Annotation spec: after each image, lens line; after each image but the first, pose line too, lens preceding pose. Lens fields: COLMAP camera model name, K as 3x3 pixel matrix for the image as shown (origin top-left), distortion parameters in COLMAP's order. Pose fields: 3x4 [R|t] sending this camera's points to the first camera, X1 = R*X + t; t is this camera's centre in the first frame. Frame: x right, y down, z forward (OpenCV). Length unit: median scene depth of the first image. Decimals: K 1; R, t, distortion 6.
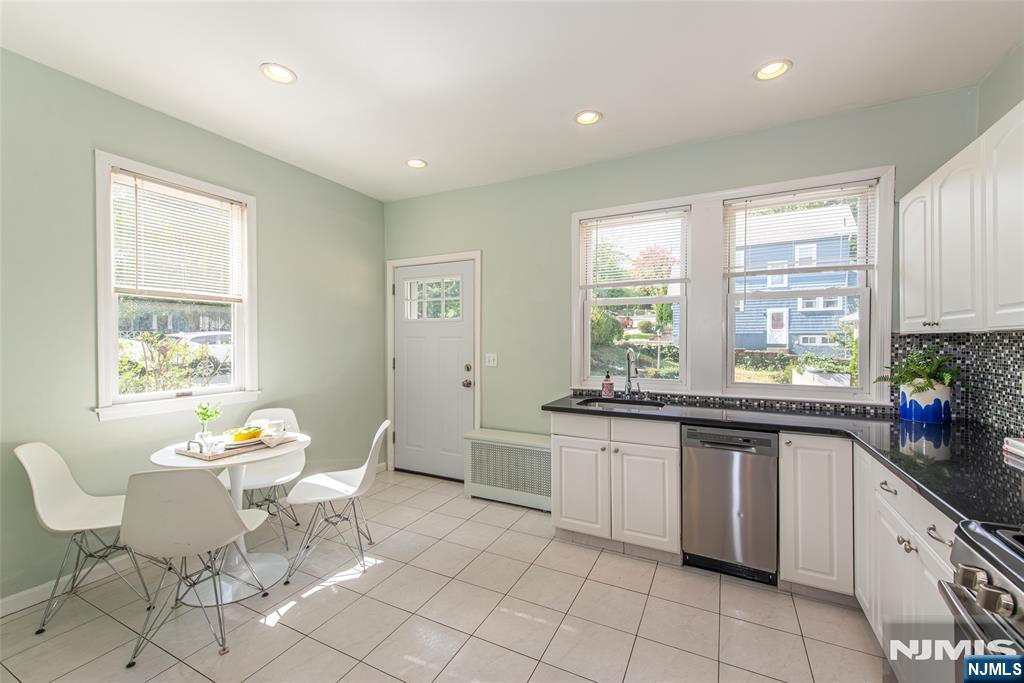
lens RADIAL K [[407.8, 0, 505.0], [0, 407.8, 337.3], [0, 0, 1]] dist [0.009302, -0.000586]
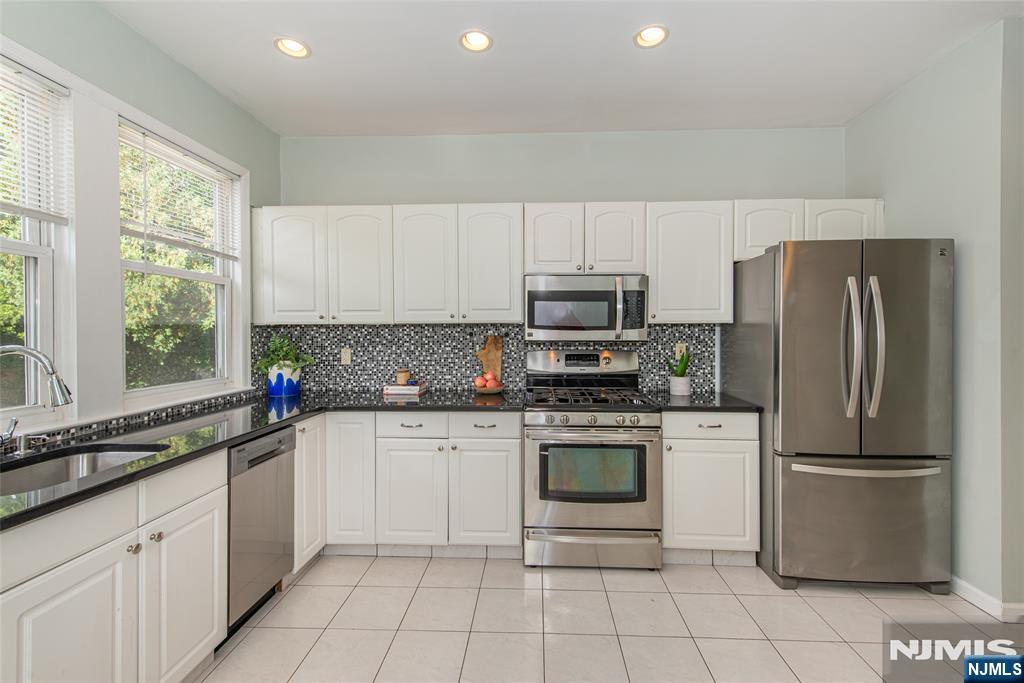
lens RADIAL K [[463.9, 0, 518.5], [0, 463.9, 340.6], [0, 0, 1]] dist [-0.000137, -0.000087]
pose [[-0.434247, -0.015749, 0.900656, -0.483659], [-0.000555, 0.999852, 0.017216, 0.014184], [-0.900793, 0.006977, -0.434192, 0.882522]]
